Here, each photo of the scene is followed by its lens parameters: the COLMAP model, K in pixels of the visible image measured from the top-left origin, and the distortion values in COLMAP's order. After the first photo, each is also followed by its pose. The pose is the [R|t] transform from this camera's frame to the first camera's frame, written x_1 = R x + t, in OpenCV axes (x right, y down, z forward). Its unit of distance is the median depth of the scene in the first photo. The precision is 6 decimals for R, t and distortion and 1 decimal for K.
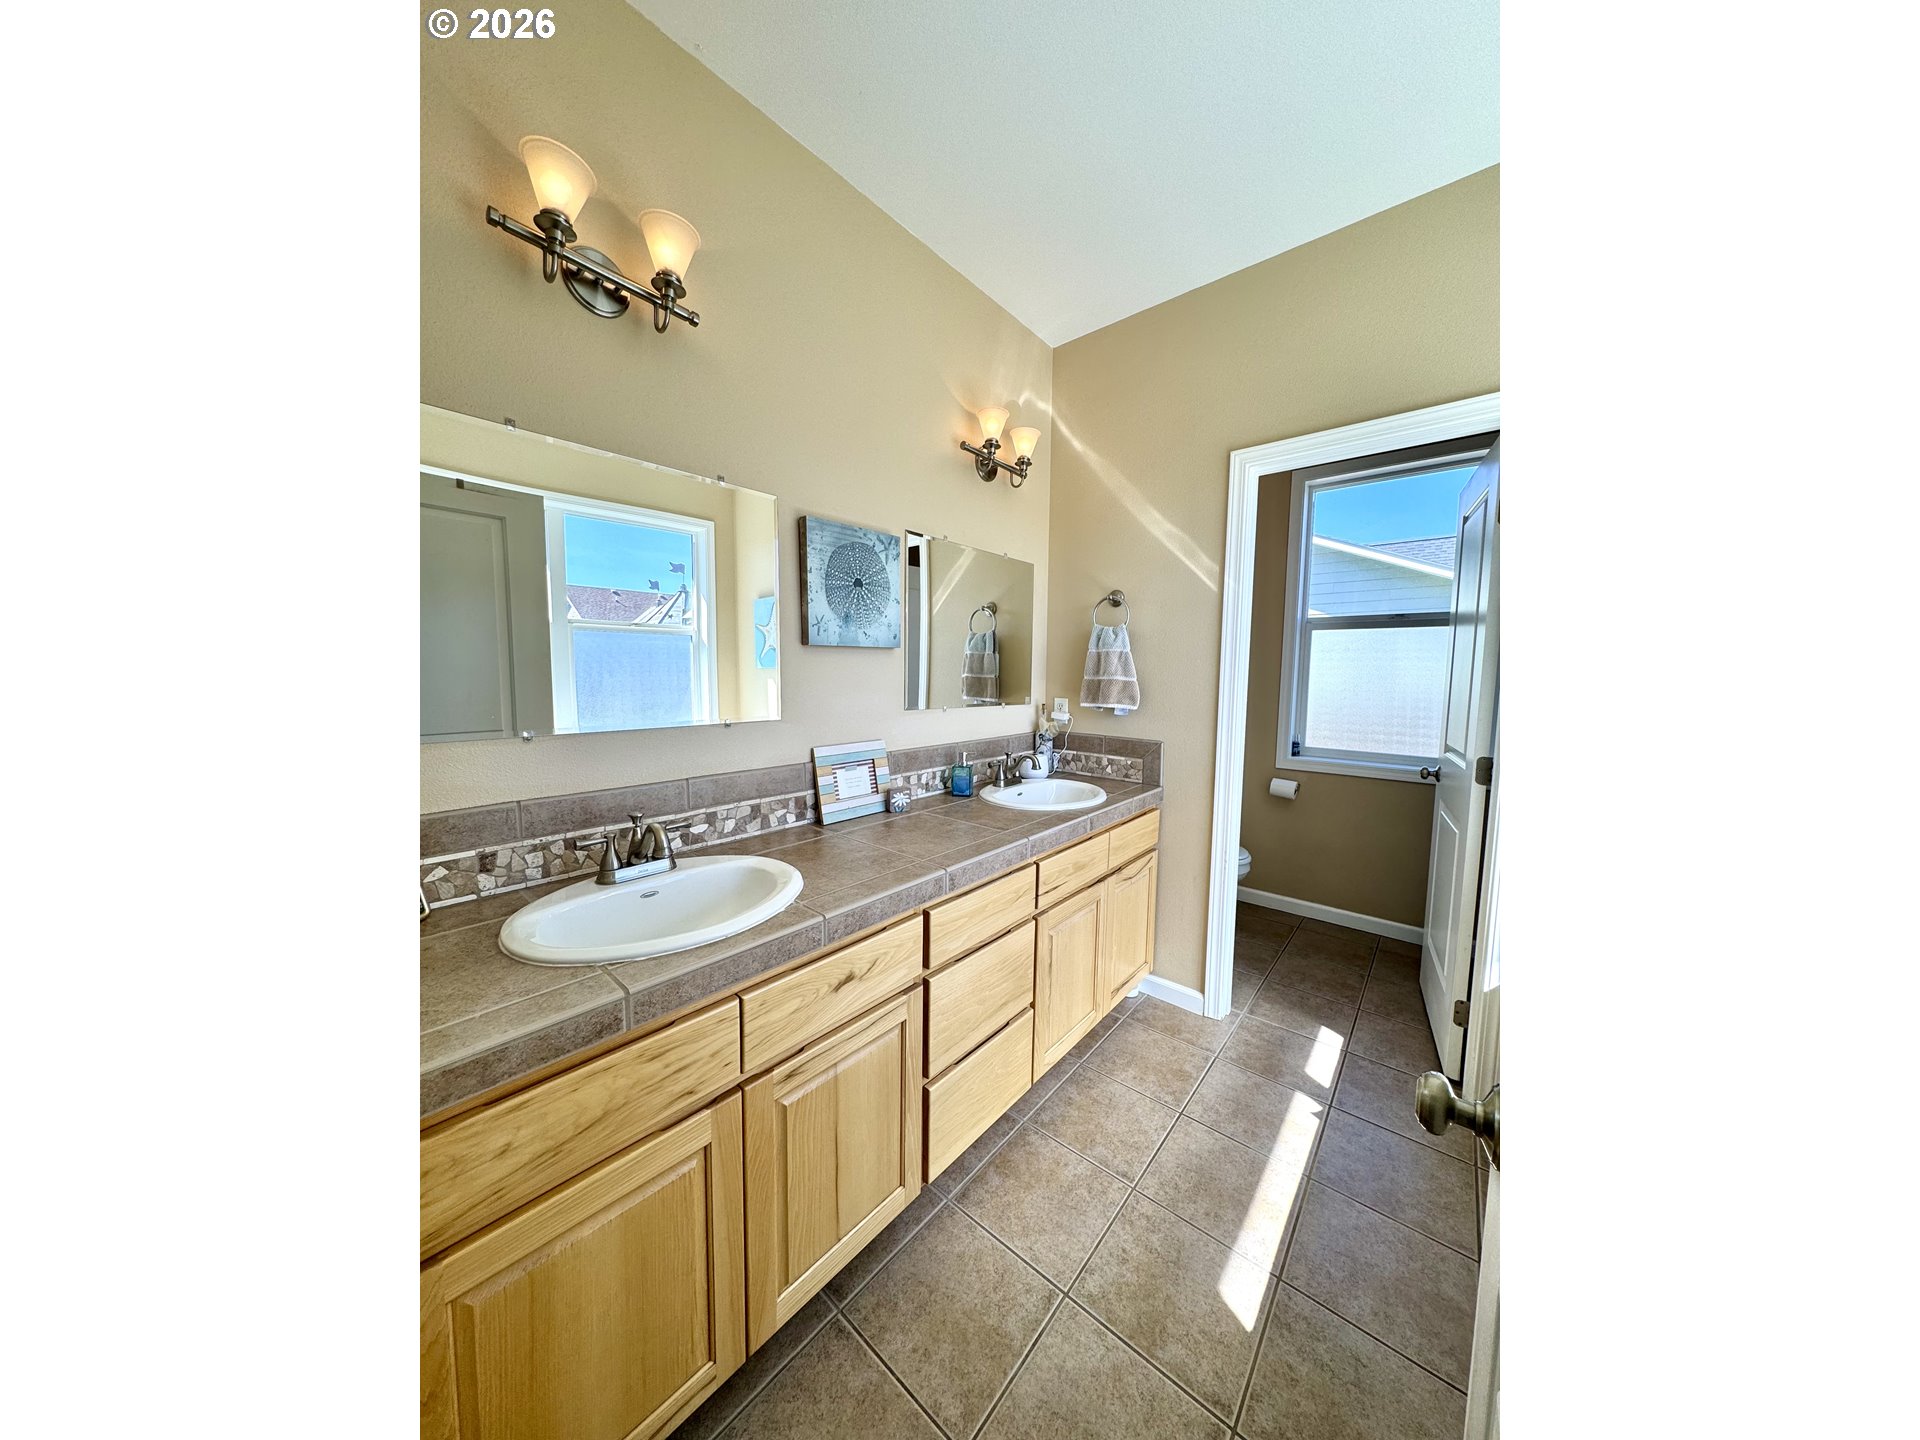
lens RADIAL K [[576.4, 0, 958.6], [0, 576.4, 720.1], [0, 0, 1]] dist [-0.000213, -0.000012]
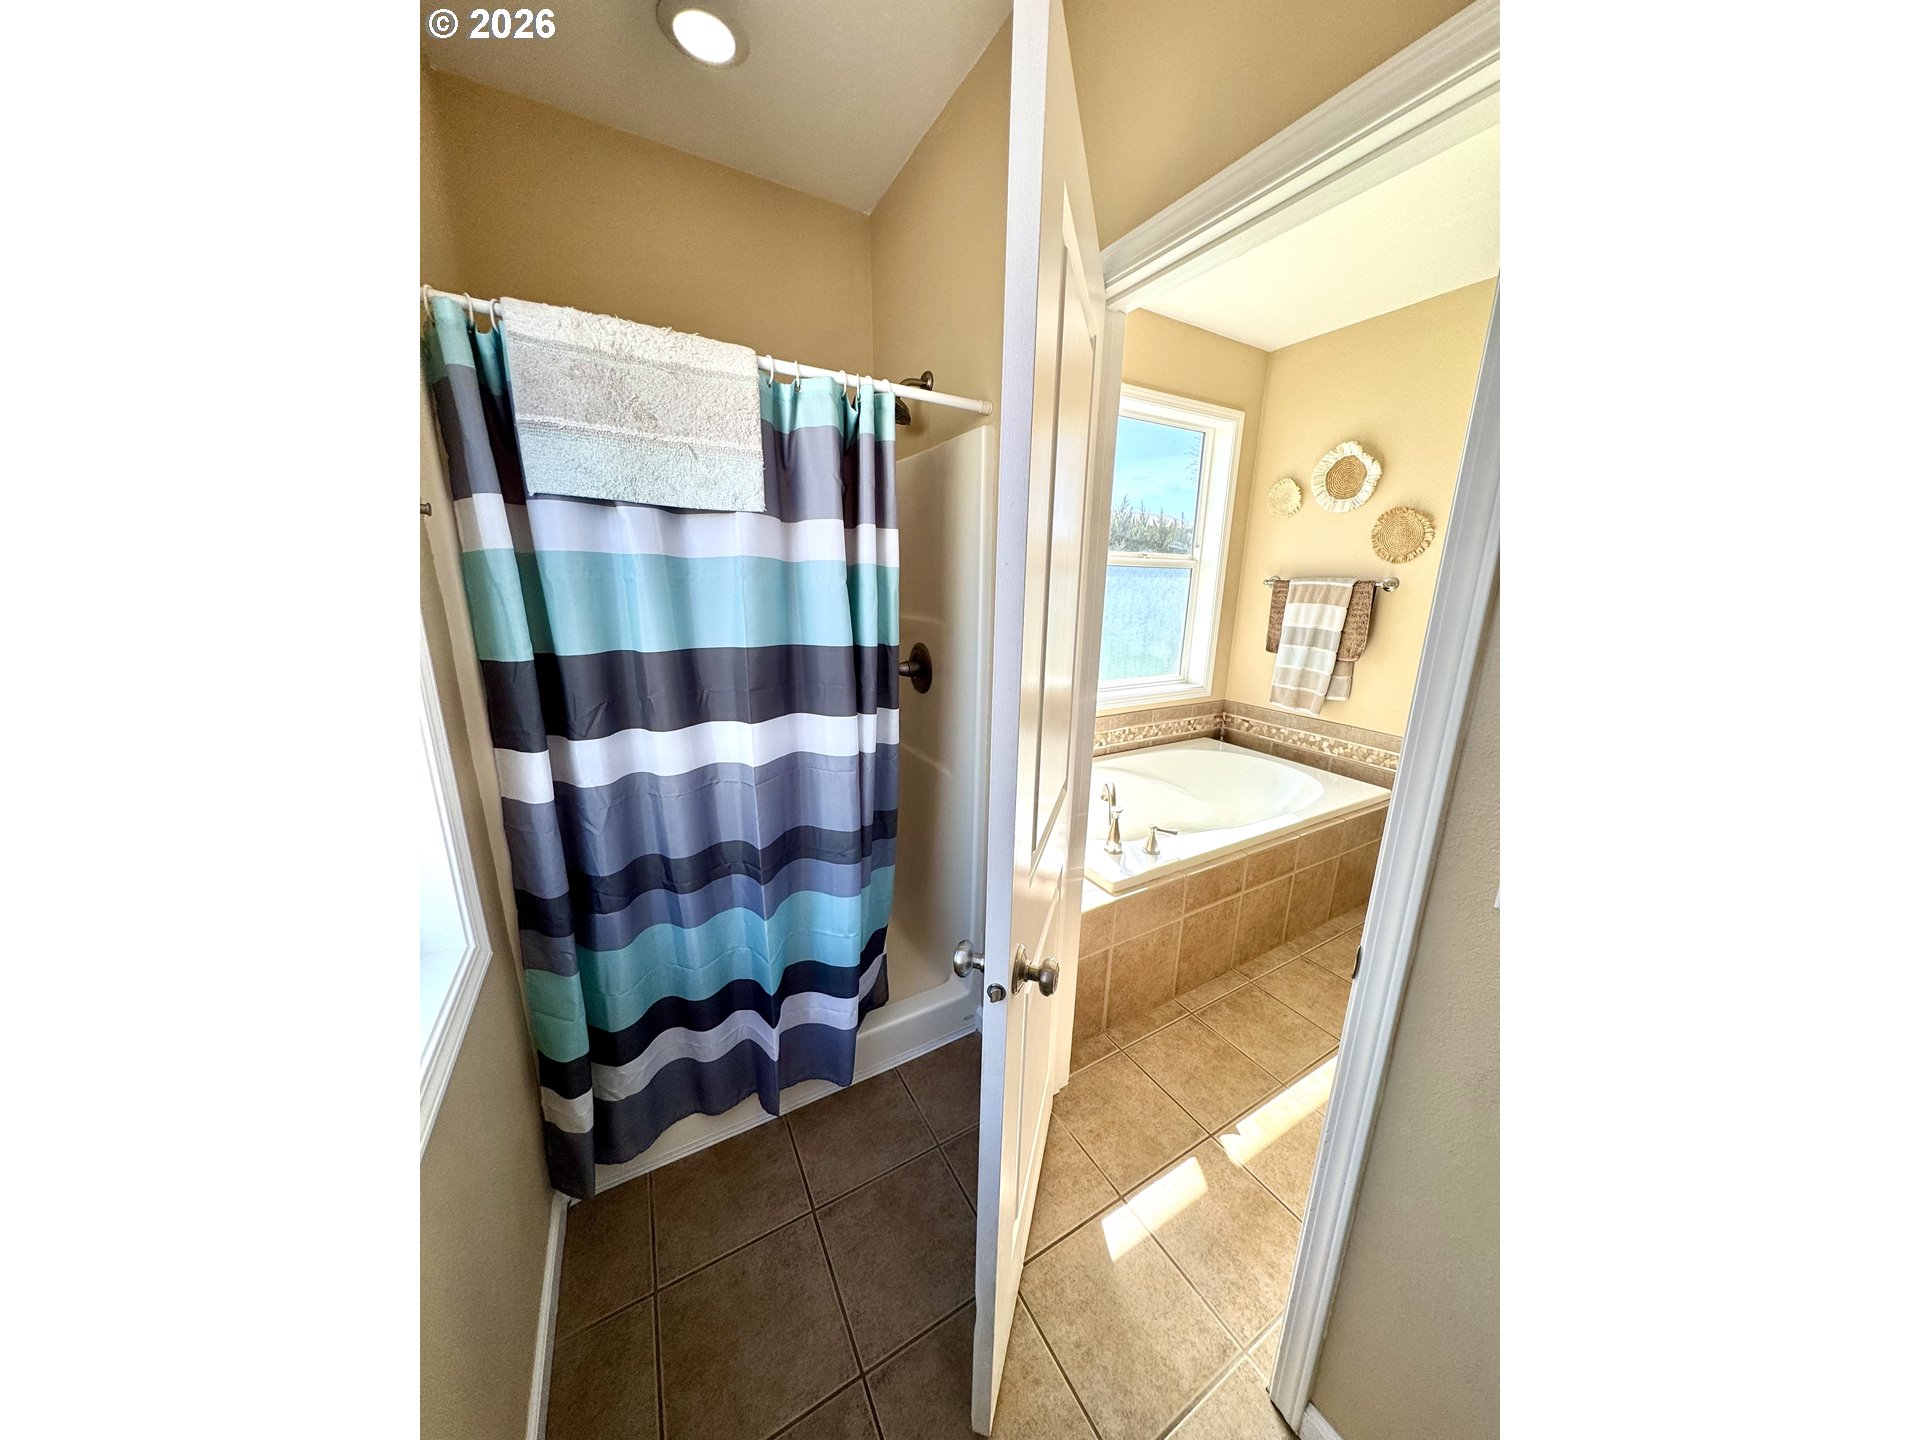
lens RADIAL K [[570.2, 0, 959.5], [0, 570.2, 715.6], [0, 0, 1]] dist [-0.000140, 0.000014]
pose [[-0.940731, -0.106410, 0.322027, 0.852281], [0.000455, 0.949108, 0.314950, -0.243726], [-0.339153, 0.296430, -0.892807, 1.851979]]
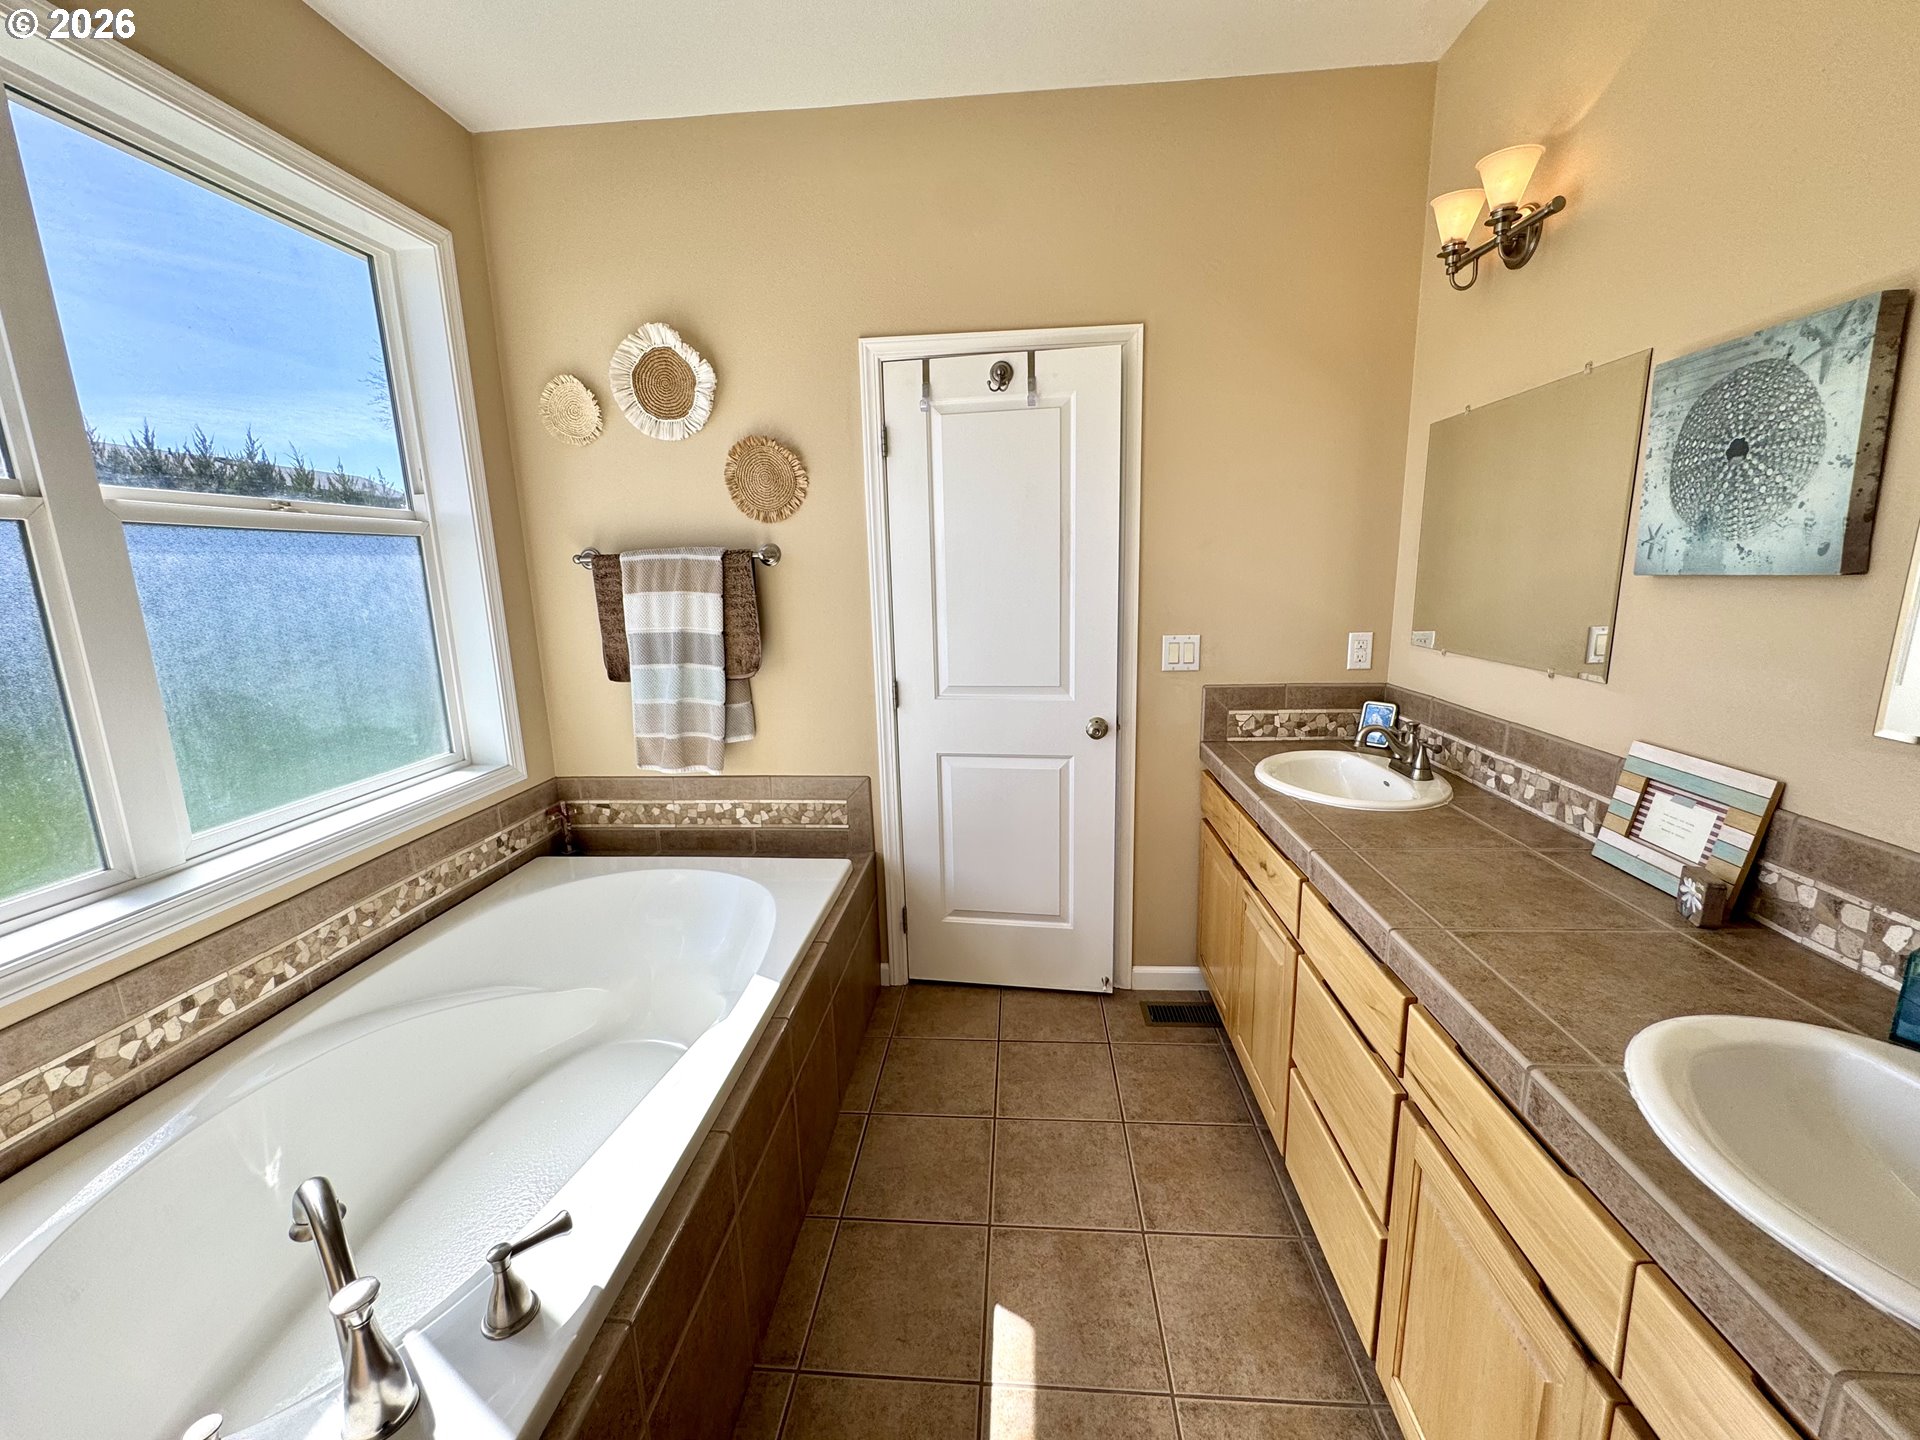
lens RADIAL K [[761.8, 0, 962.5], [0, 761.8, 712.0], [0, 0, 1]] dist [-0.000347, 0.000070]
pose [[-0.803153, 0.122057, -0.583135, 0.832894], [-0.034096, 0.967768, 0.249526, -0.166679], [0.594796, 0.220290, -0.773104, 1.228109]]
